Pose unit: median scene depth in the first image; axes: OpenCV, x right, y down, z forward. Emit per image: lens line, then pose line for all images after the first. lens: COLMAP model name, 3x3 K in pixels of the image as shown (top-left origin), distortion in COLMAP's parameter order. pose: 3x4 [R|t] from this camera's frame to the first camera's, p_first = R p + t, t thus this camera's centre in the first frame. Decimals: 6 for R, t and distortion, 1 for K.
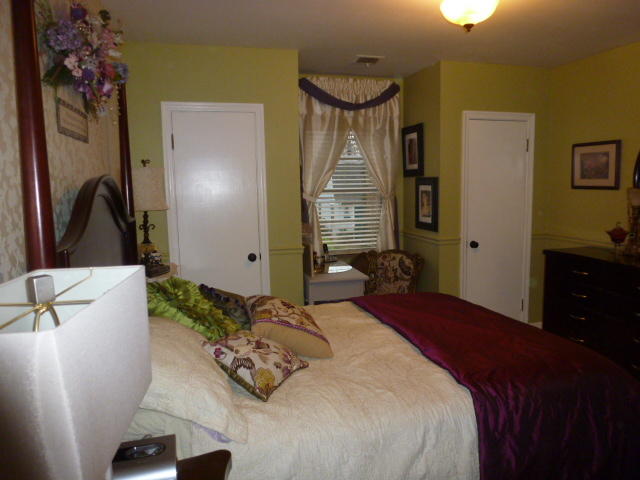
lens RADIAL K [[465.9, 0, 320.0], [0, 465.9, 240.0], [0, 0, 1]] dist [-0.049974, 0.008798]
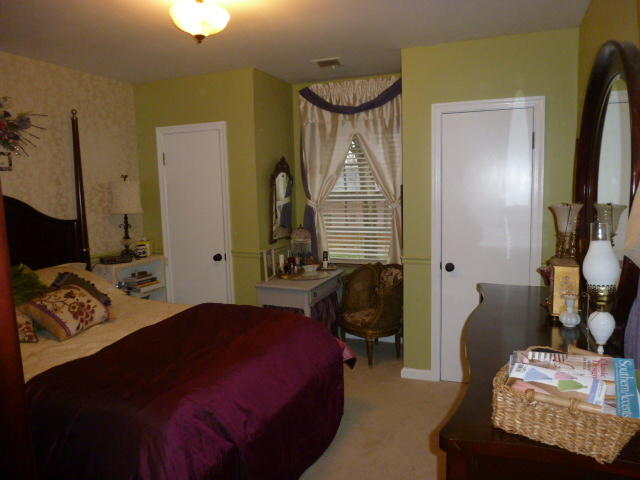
lens RADIAL K [[465.9, 0, 320.0], [0, 465.9, 240.0], [0, 0, 1]] dist [-0.049974, 0.008798]
pose [[0.795405, 0.069727, -0.602054, 0.686859], [-0.063975, 0.997470, 0.031002, -0.052201], [0.602692, 0.013857, 0.797853, 0.230356]]
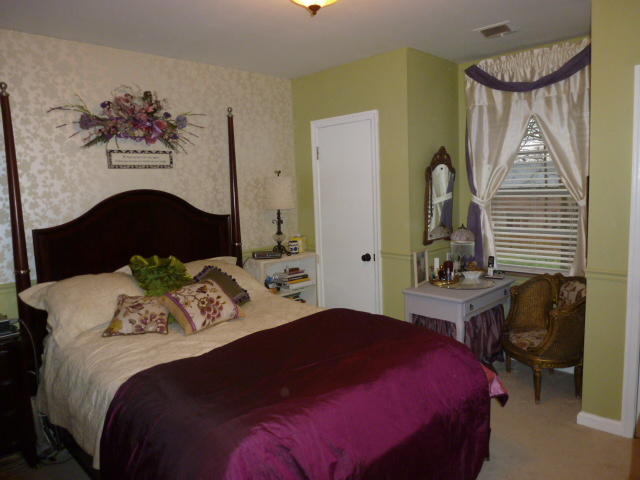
lens RADIAL K [[465.9, 0, 320.0], [0, 465.9, 240.0], [0, 0, 1]] dist [-0.049974, 0.008798]
pose [[0.493622, 0.097324, -0.864214, 0.665449], [-0.078290, 0.994657, 0.067296, -0.060393], [0.866145, 0.034440, 0.498604, 0.358181]]
